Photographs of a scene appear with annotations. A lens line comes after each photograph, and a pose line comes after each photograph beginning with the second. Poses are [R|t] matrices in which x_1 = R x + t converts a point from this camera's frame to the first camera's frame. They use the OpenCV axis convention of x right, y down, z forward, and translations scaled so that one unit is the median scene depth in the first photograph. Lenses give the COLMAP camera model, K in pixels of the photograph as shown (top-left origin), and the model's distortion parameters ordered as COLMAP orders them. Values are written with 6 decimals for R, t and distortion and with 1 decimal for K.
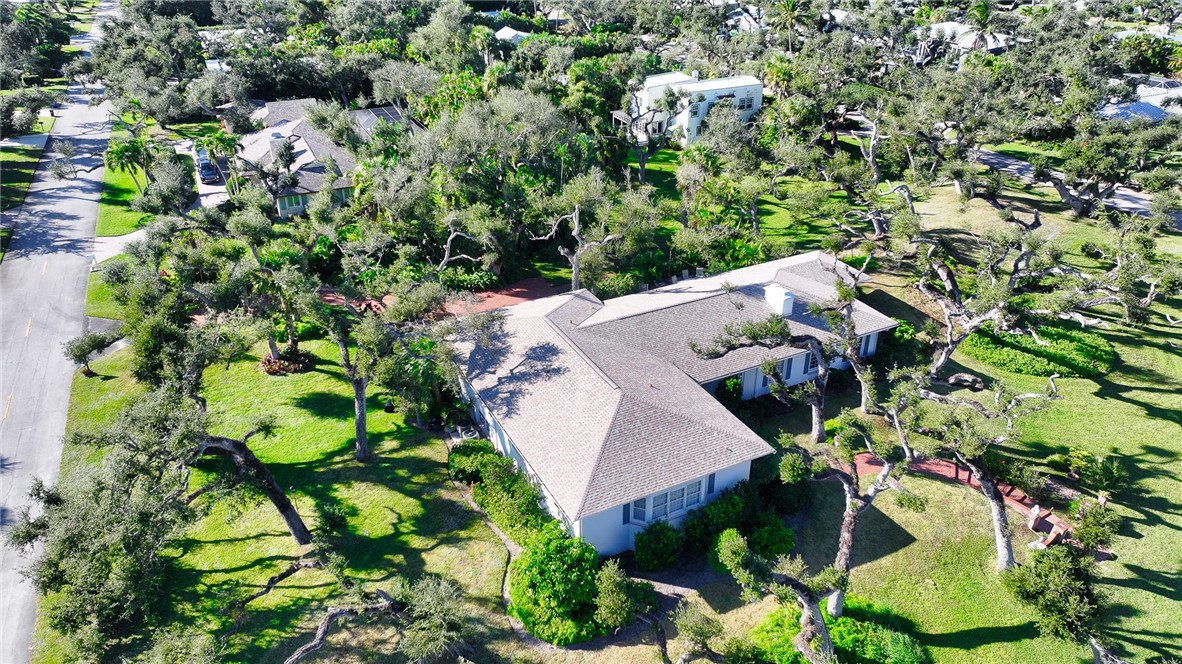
lens RADIAL K [[824.7, 0, 591.0], [0, 824.7, 332.0], [0, 0, 1]] dist [-0.008139, 0.024817]
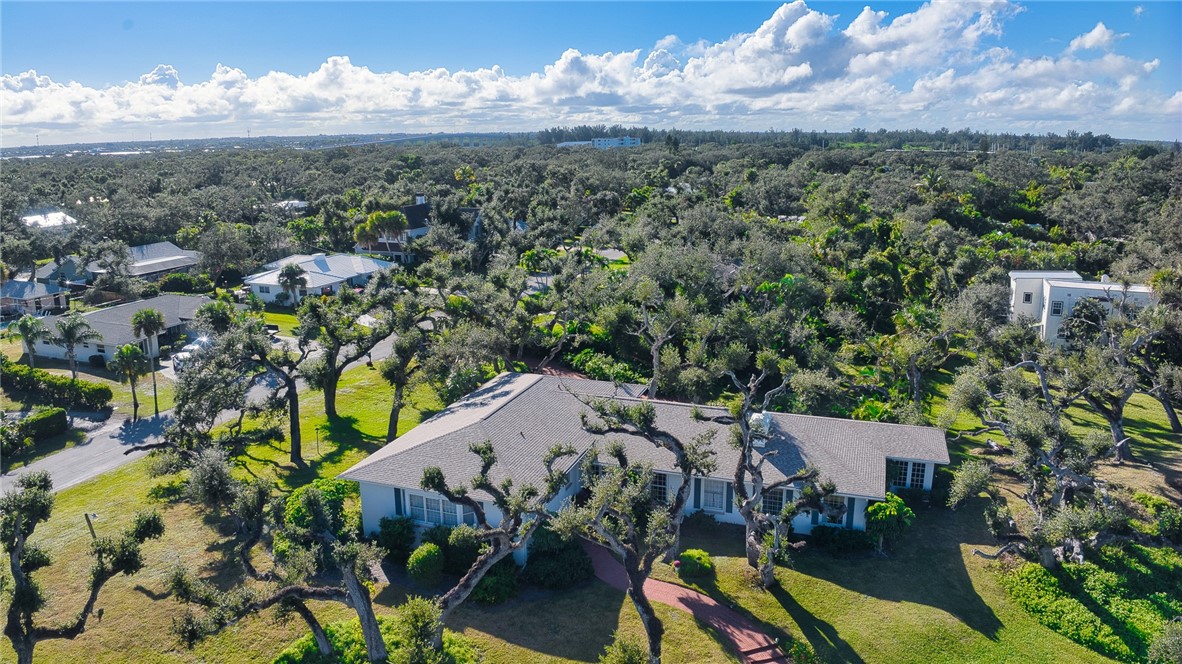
lens RADIAL K [[826.1, 0, 591.0], [0, 826.1, 332.0], [0, 0, 1]] dist [-0.108136, -0.006499]
pose [[0.680268, 0.169970, -0.712983, 0.832784], [-0.339014, 0.935402, -0.100465, 0.016204], [0.649850, 0.310054, 0.693946, 0.256138]]
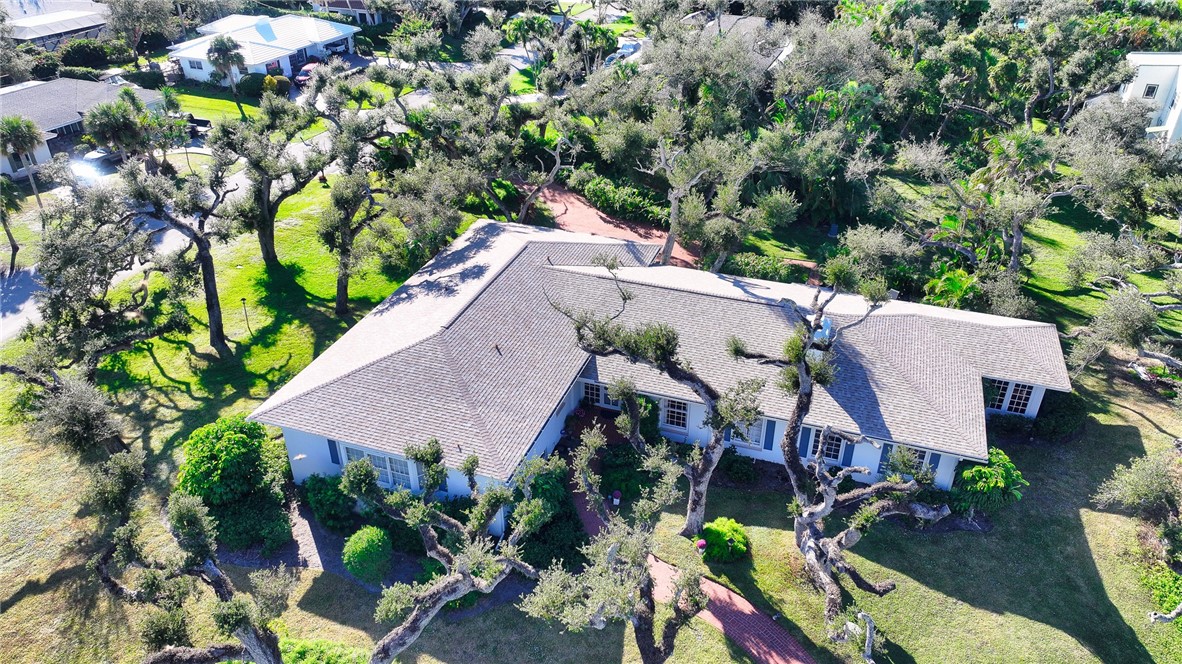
lens RADIAL K [[824.7, 0, 591.0], [0, 824.7, 332.0], [0, 0, 1]] dist [-0.008139, 0.024817]
pose [[0.677172, 0.382479, -0.628608, 0.604845], [-0.342673, 0.919920, 0.190583, -0.127774], [0.651164, 0.086349, 0.754009, 0.424386]]
